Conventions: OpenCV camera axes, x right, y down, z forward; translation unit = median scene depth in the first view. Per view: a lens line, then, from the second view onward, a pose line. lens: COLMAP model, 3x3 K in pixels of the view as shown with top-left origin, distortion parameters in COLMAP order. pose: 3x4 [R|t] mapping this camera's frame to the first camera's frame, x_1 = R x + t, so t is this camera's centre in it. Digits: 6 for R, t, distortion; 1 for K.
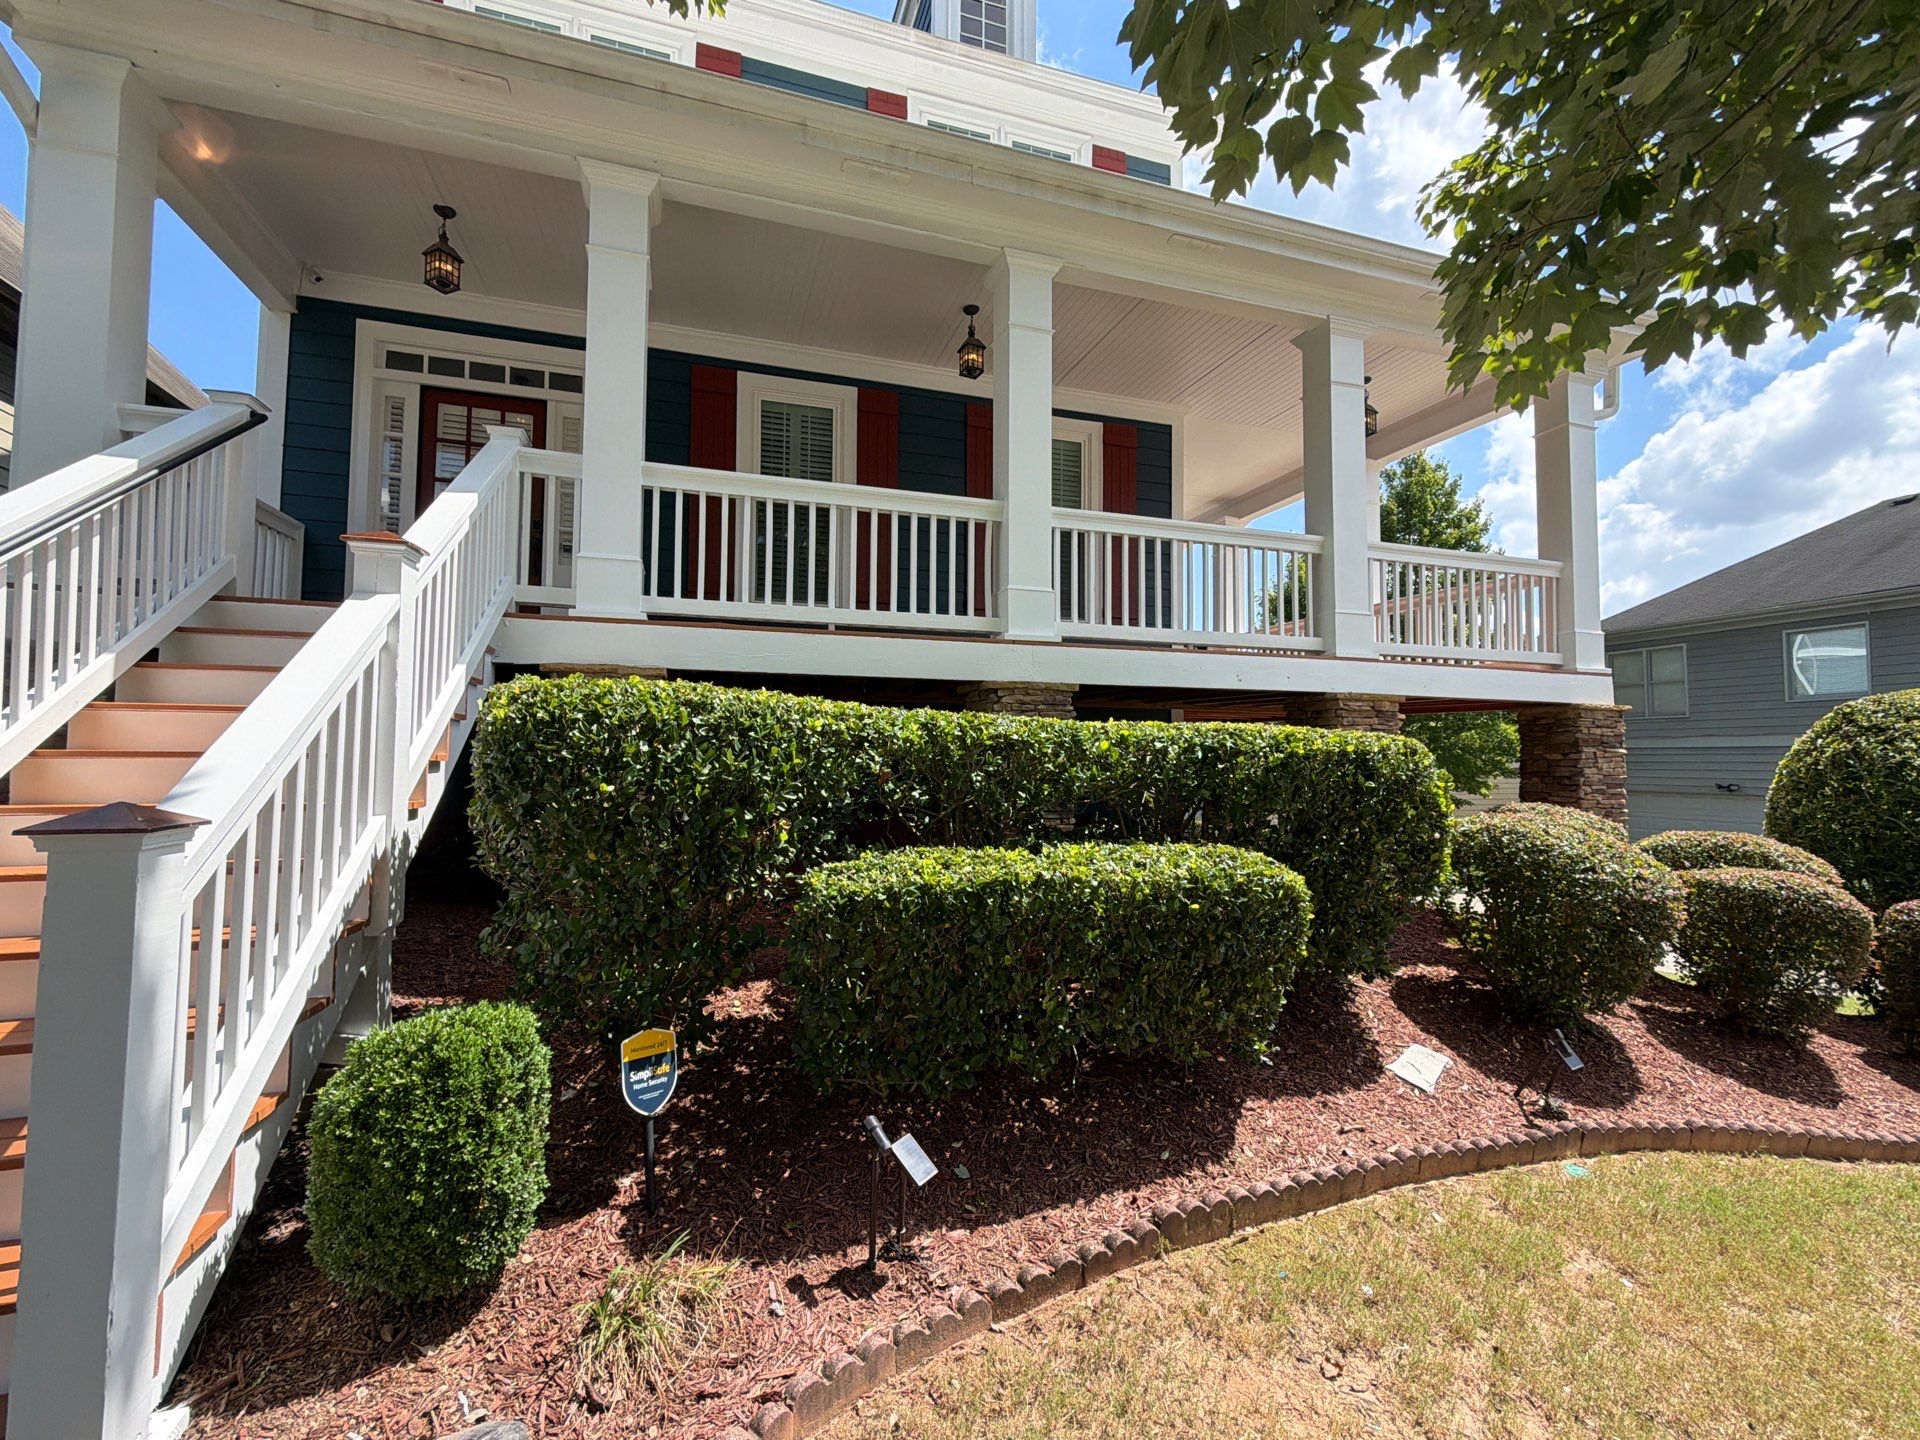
lens RADIAL K [[827.4, 0, 955.0], [0, 827.4, 729.1], [0, 0, 1]] dist [0.000920, -0.000456]
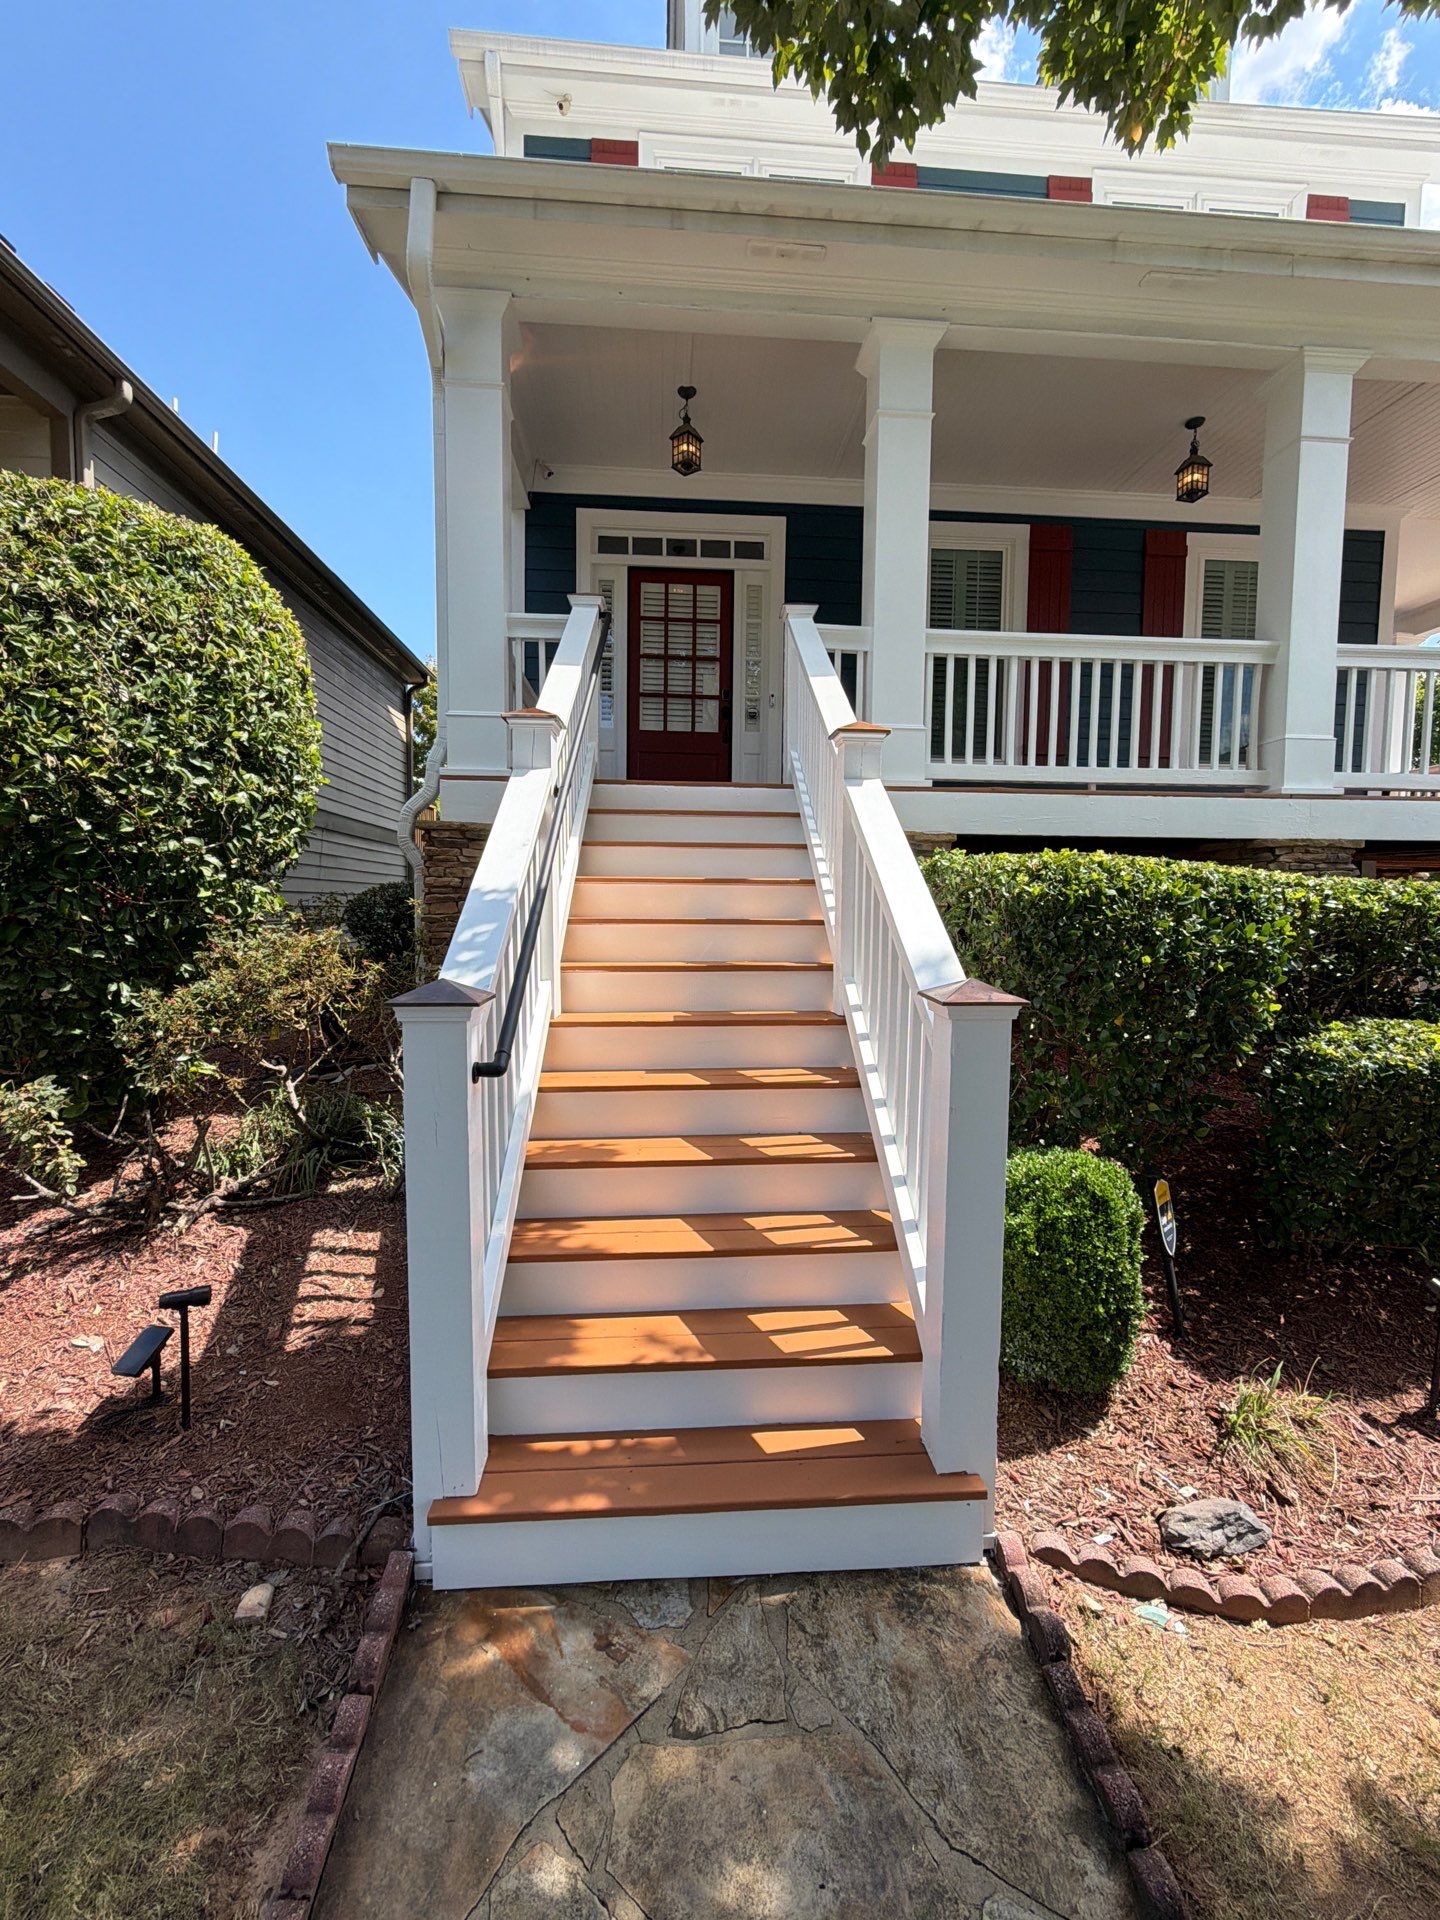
lens RADIAL K [[827.4, 0, 720.5], [0, 827.4, 966.6], [0, 0, 1]] dist [0.000920, -0.000456]
pose [[0.973062, 0.017343, -0.229889, -0.315356], [0.007862, 0.994090, 0.108270, -0.018190], [0.230408, -0.107161, 0.967176, -0.073826]]
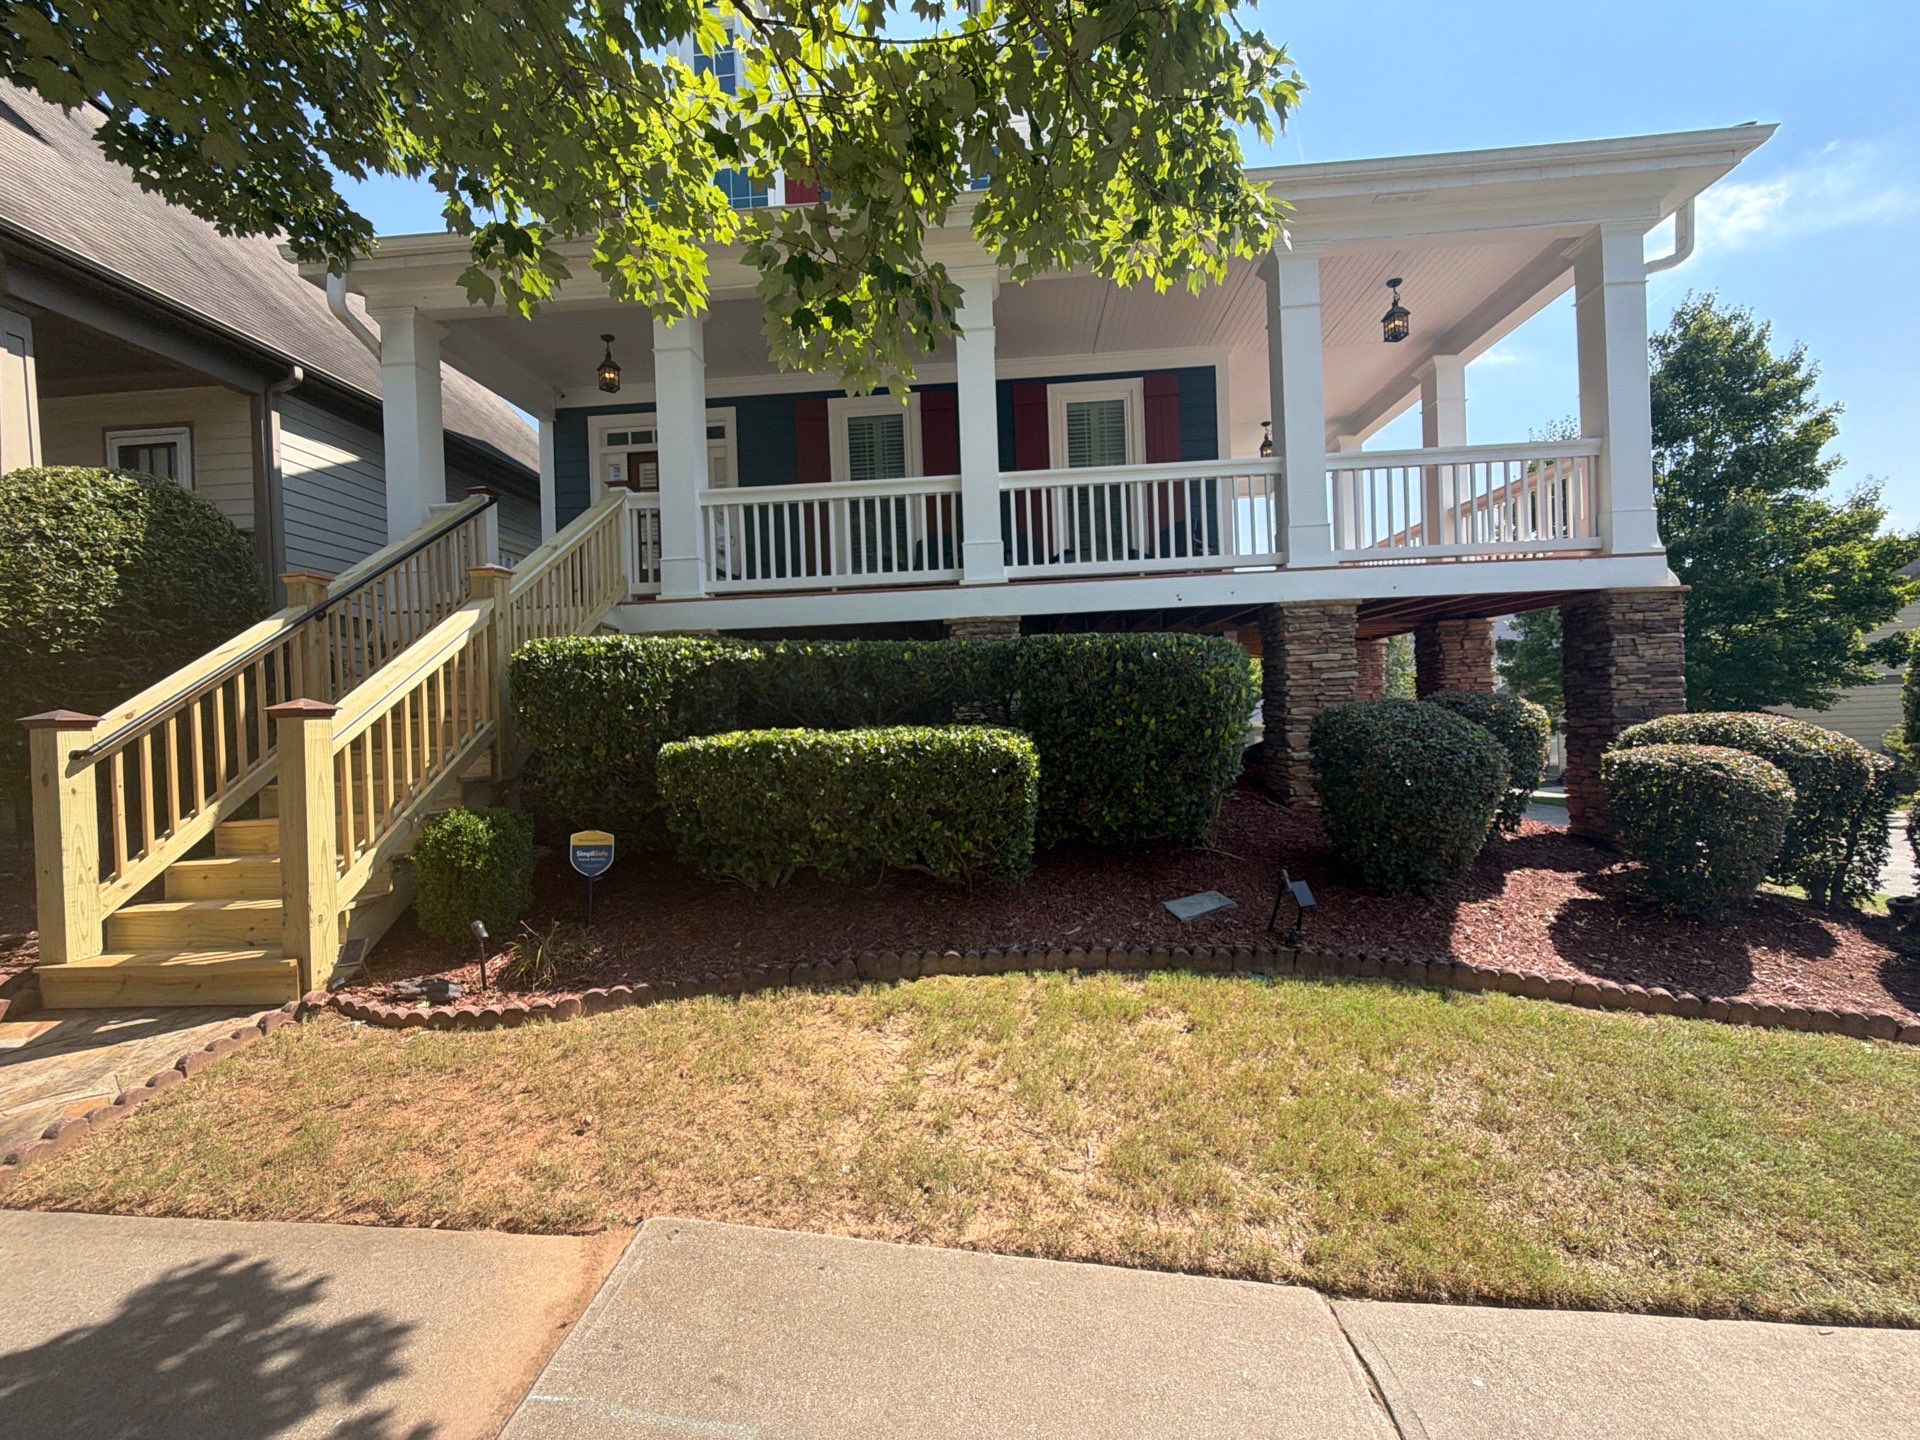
lens RADIAL K [[768.4, 0, 959.3], [0, 768.4, 724.8], [0, 0, 1]] dist [-0.000071, 0.000399]
pose [[0.931027, -0.039272, -0.362831, 0.444183], [0.058347, 0.997423, 0.041760, 0.052302], [0.360255, -0.060050, 0.930919, -0.106492]]
